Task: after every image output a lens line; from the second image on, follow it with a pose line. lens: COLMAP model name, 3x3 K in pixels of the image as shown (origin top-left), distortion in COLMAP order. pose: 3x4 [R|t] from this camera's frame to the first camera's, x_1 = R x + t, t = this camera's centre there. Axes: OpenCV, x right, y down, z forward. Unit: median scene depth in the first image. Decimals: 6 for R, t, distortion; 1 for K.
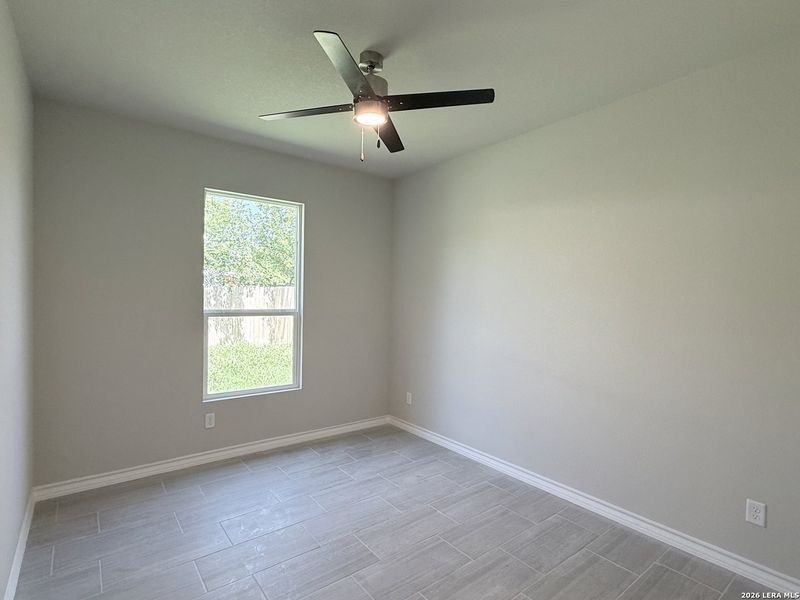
lens RADIAL K [[422.1, 0, 400.0], [0, 422.1, 300.0], [0, 0, 1]] dist [0.003195, 0.000118]
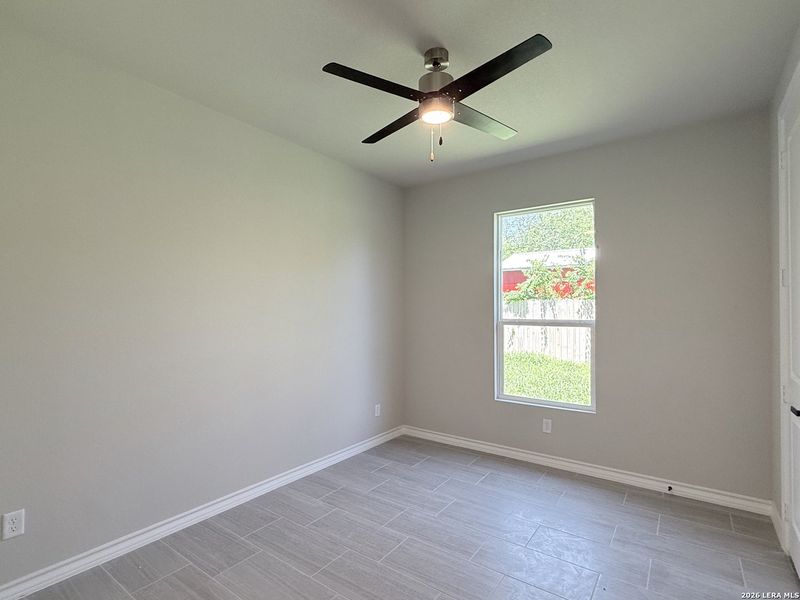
lens RADIAL K [[401.9, 0, 400.0], [0, 401.9, 300.0], [0, 0, 1]] dist [0.001882, 0.000120]
pose [[0.295033, -0.030444, -0.955002, 0.483965], [-0.008947, 0.999360, -0.034622, 0.013142], [0.955445, 0.018759, 0.294572, 0.416138]]
